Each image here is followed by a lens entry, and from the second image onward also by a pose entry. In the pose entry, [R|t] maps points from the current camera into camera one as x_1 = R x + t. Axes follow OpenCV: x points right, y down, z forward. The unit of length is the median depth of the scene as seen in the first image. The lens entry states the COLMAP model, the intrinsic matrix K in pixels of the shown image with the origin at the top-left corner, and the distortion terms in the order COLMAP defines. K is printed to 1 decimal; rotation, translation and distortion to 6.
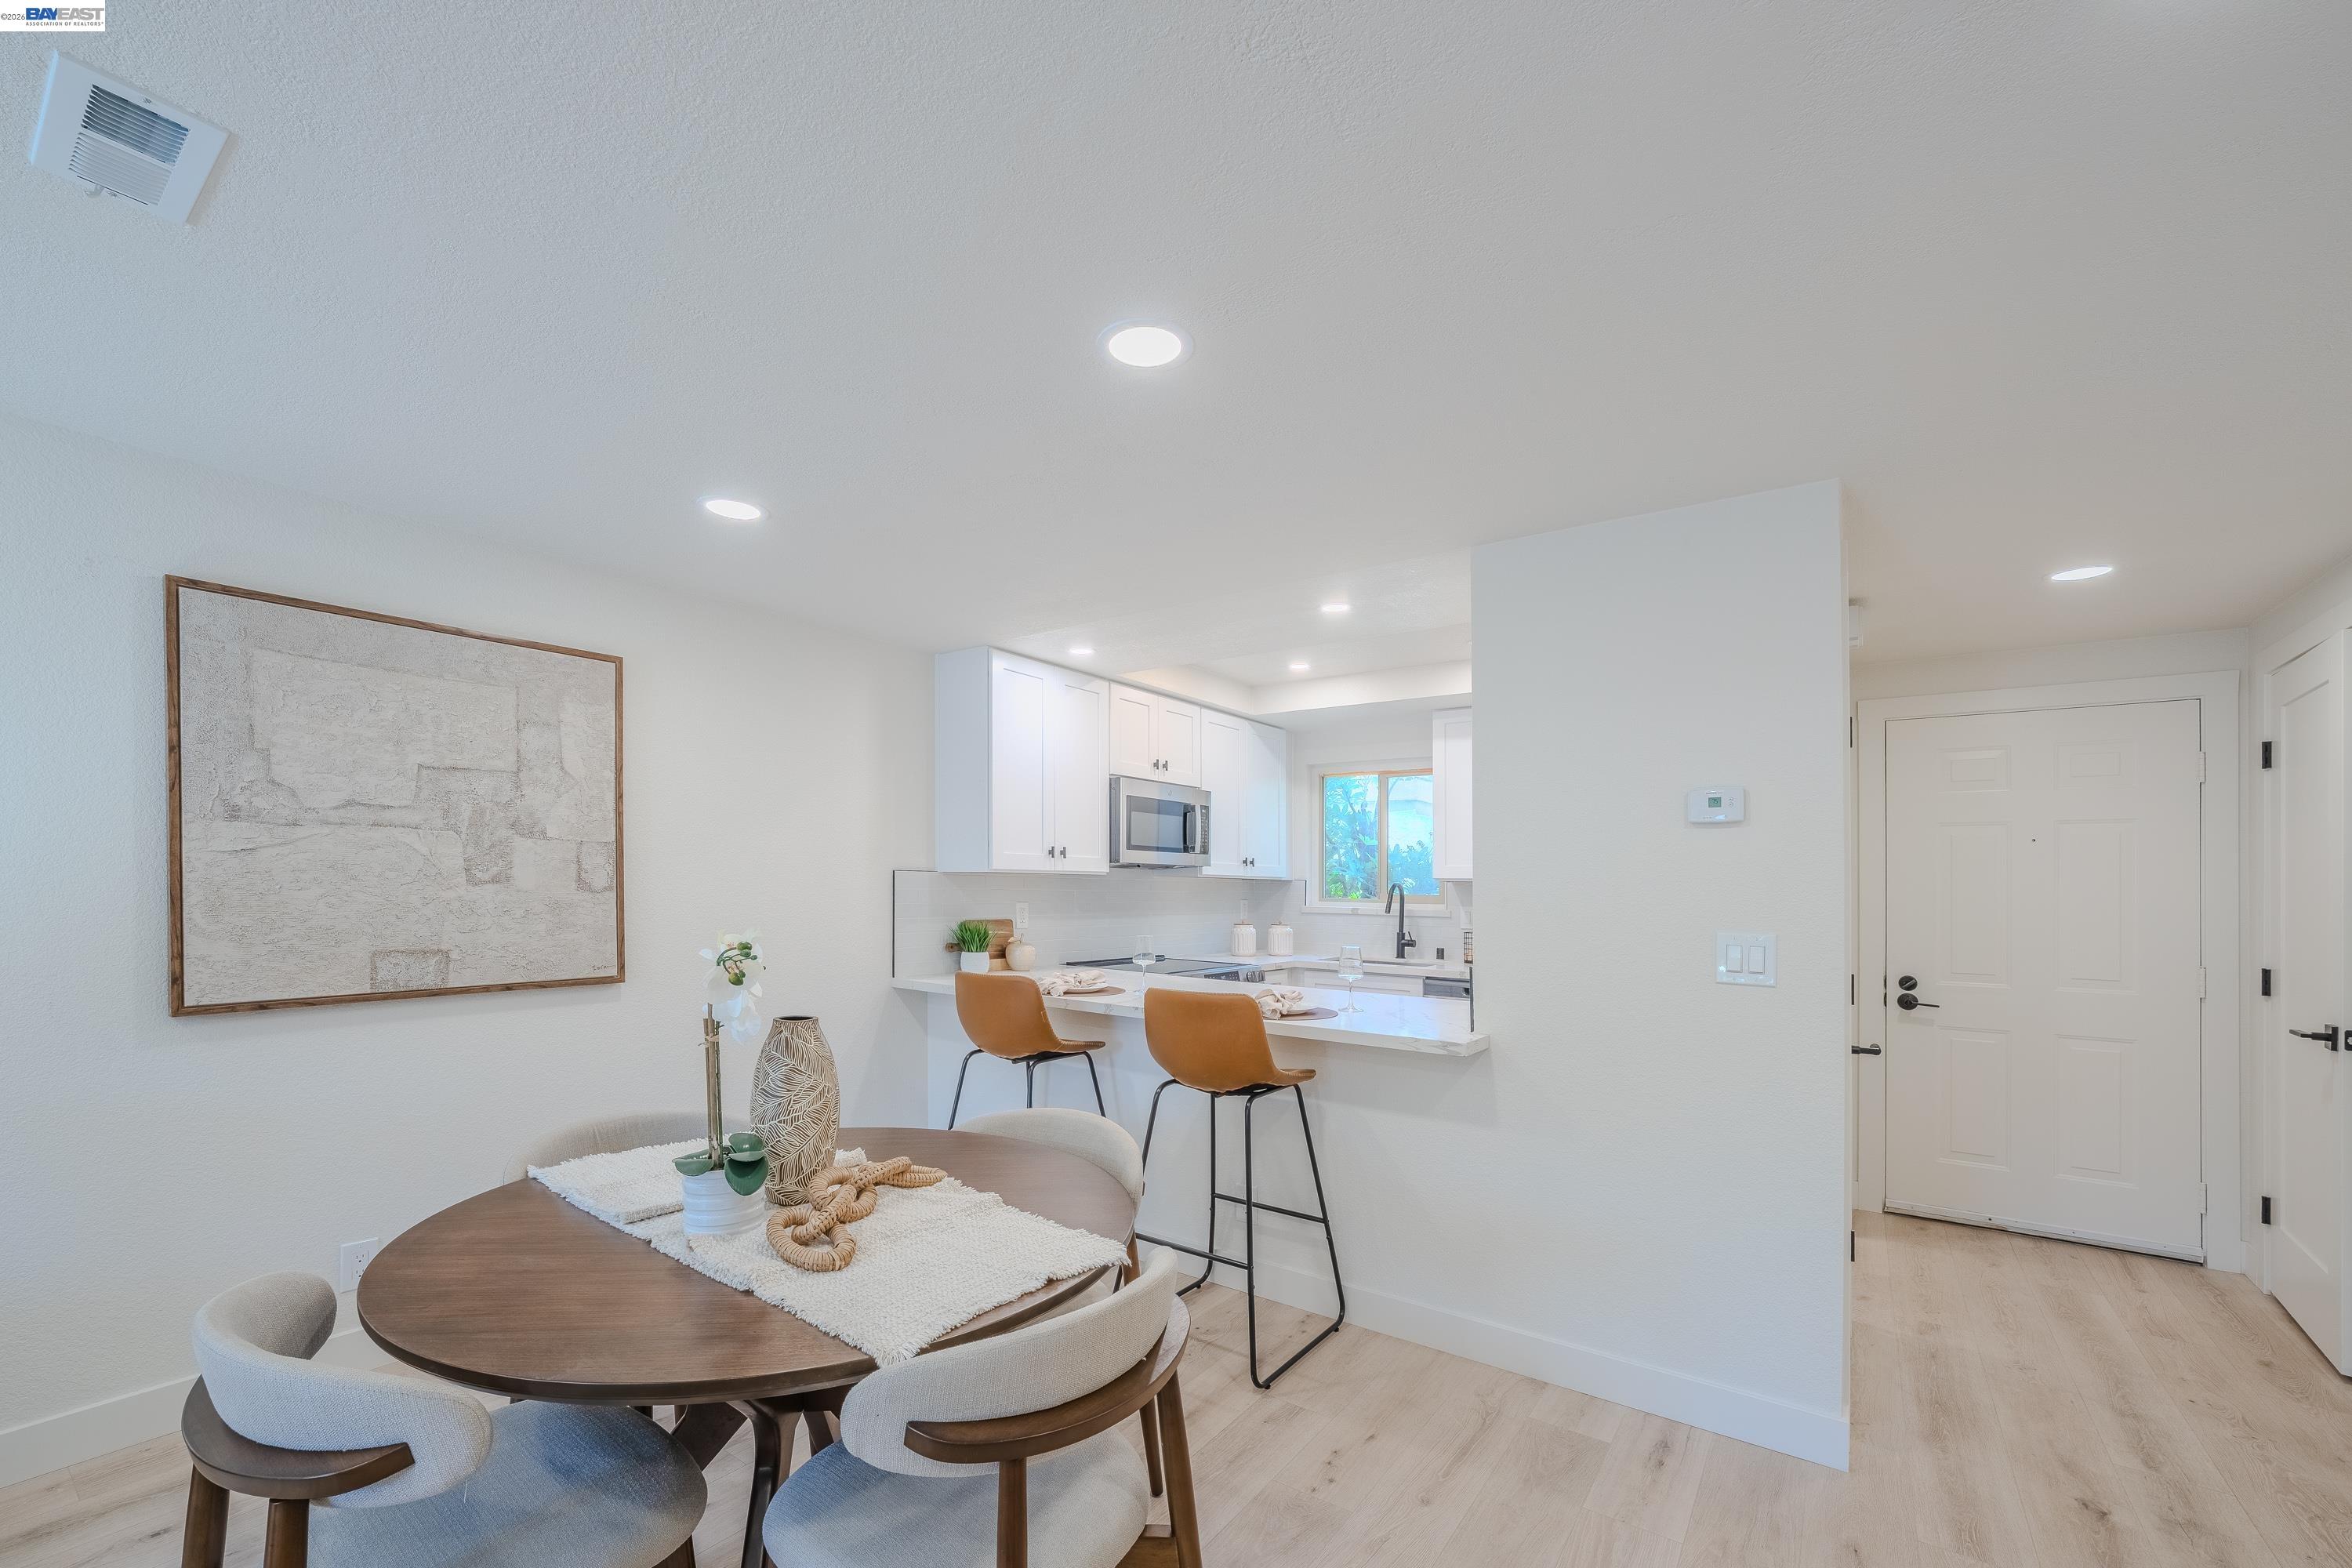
lens RADIAL K [[957.7, 0, 1171.4], [0, 957.7, 906.2], [0, 0, 1]] dist [-0.004310, 0.000995]
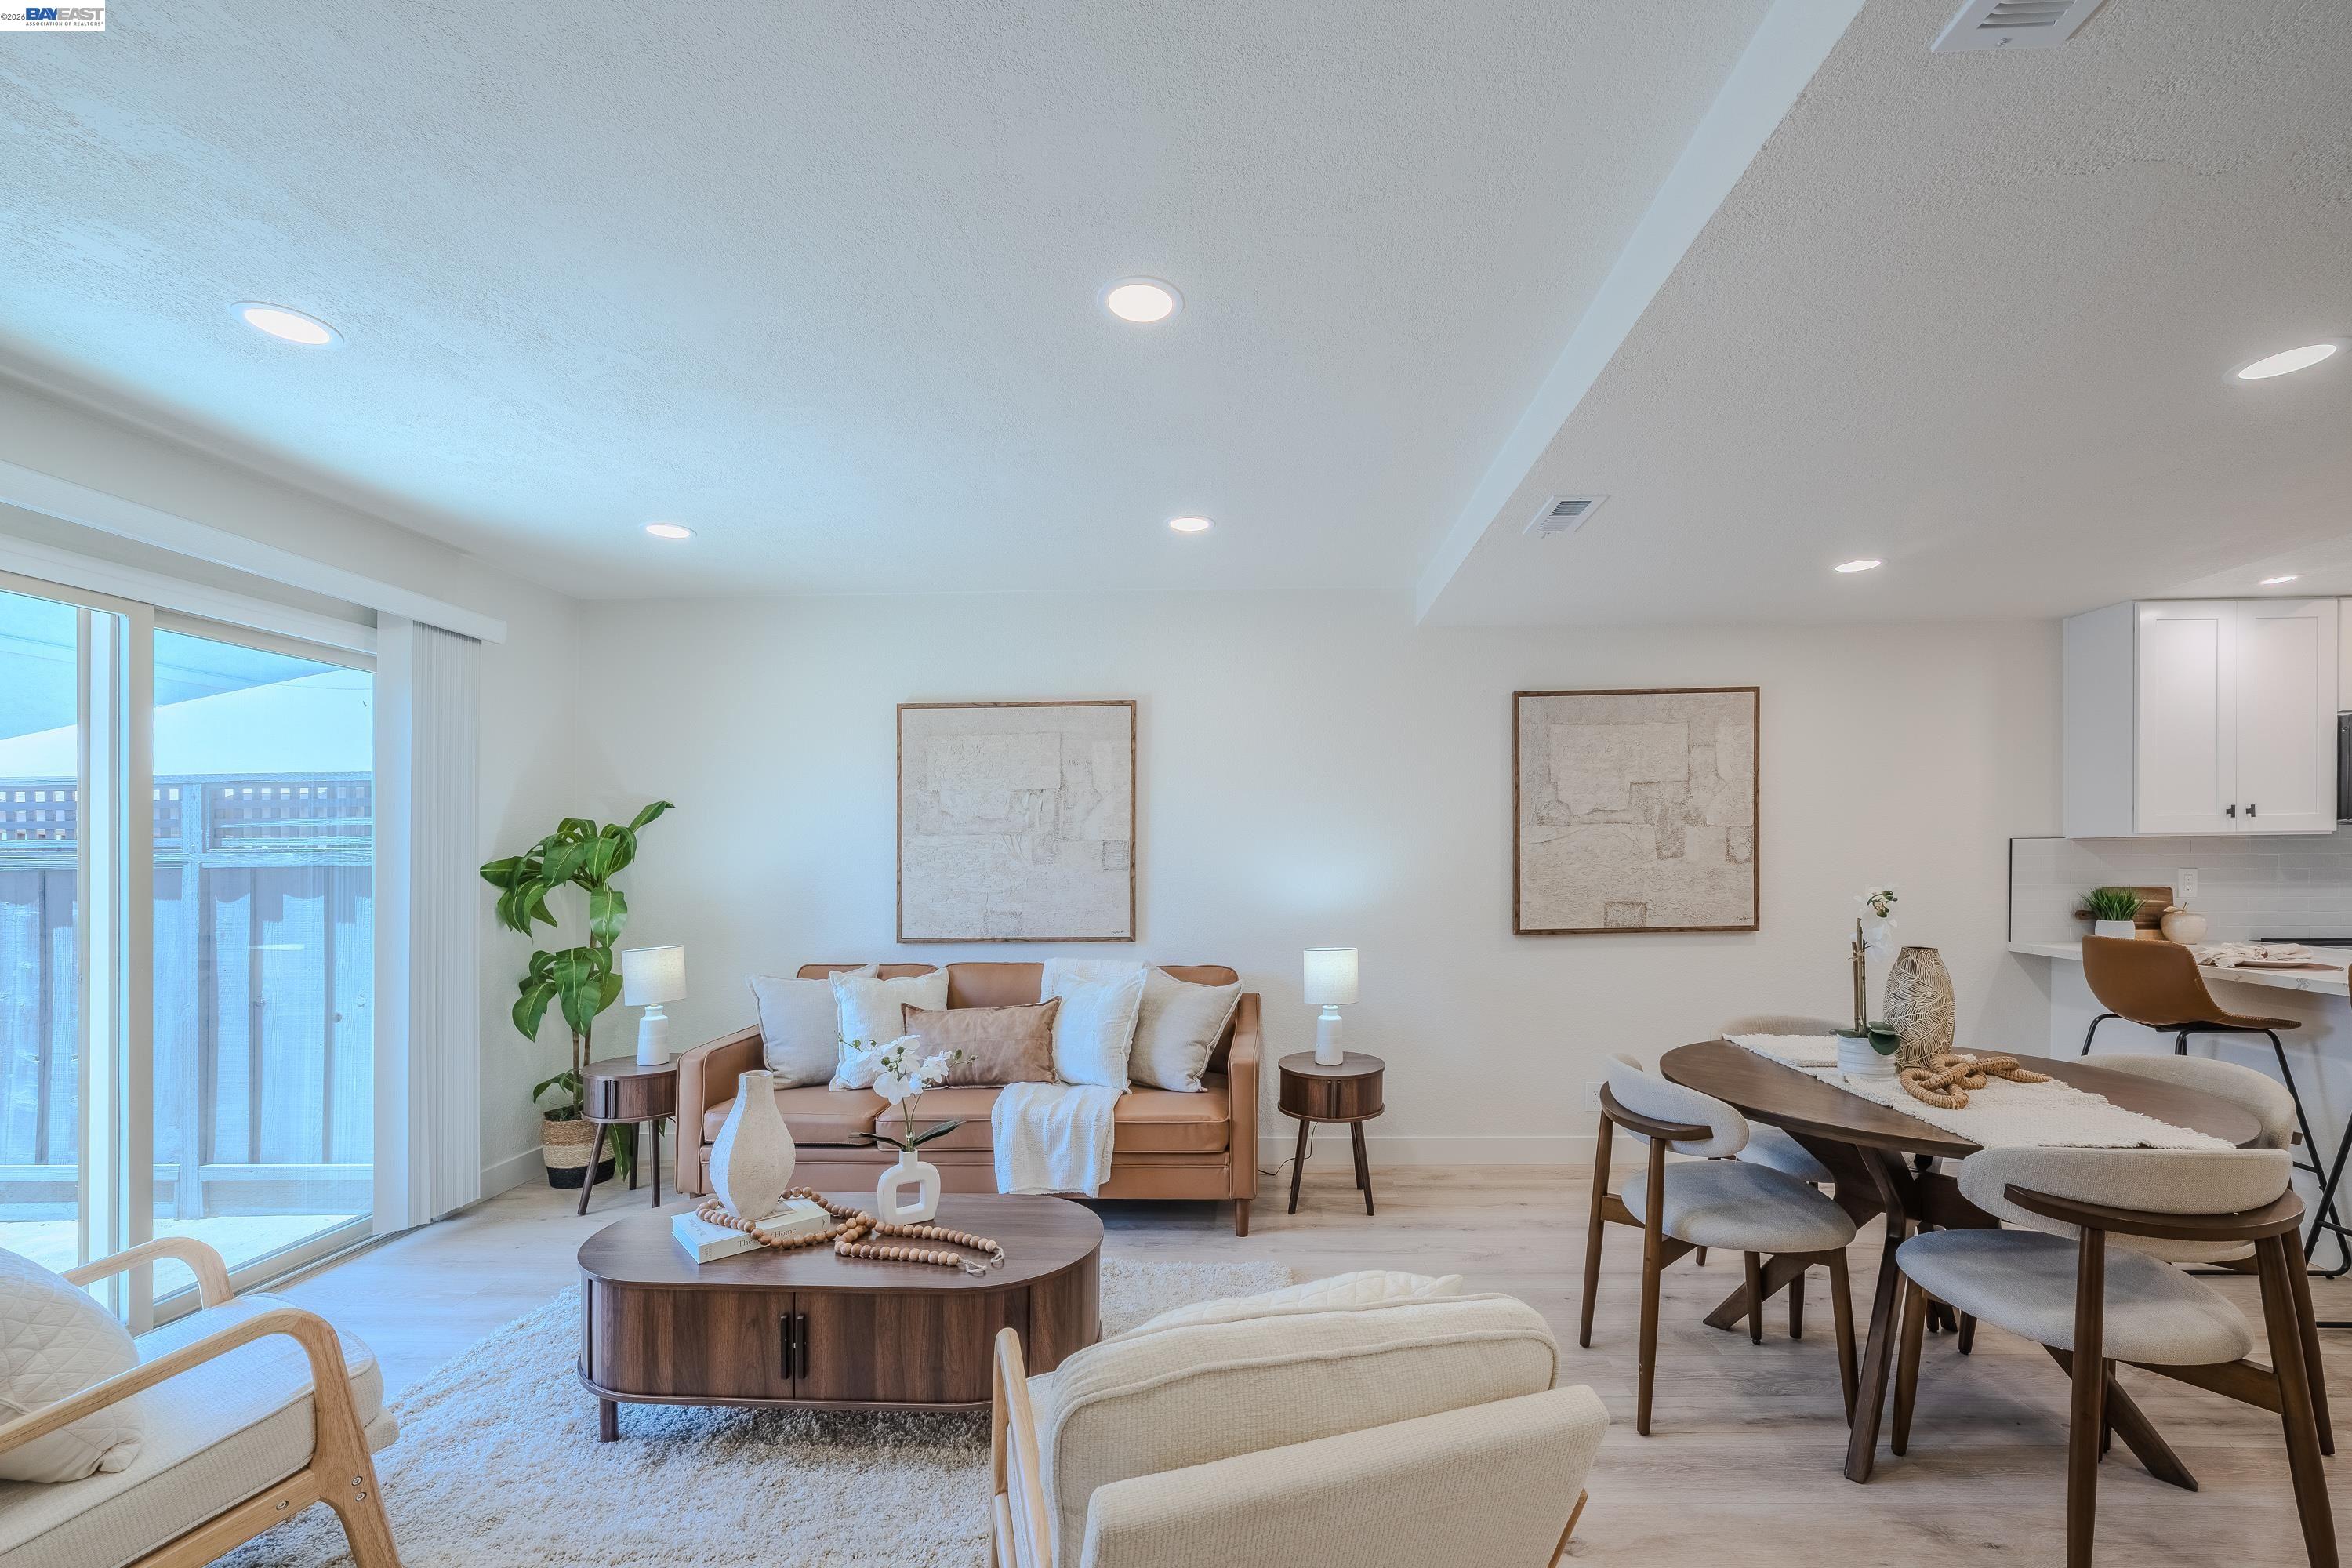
lens RADIAL K [[923.2, 0, 1256.4], [0, 923.2, 883.7], [0, 0, 1]] dist [-0.009115, 0.002399]
pose [[0.560511, 0.003235, -0.828140, 0.096961], [0.001965, 0.999984, 0.005236, 0.006199], [0.828144, -0.004562, 0.560496, -0.300566]]
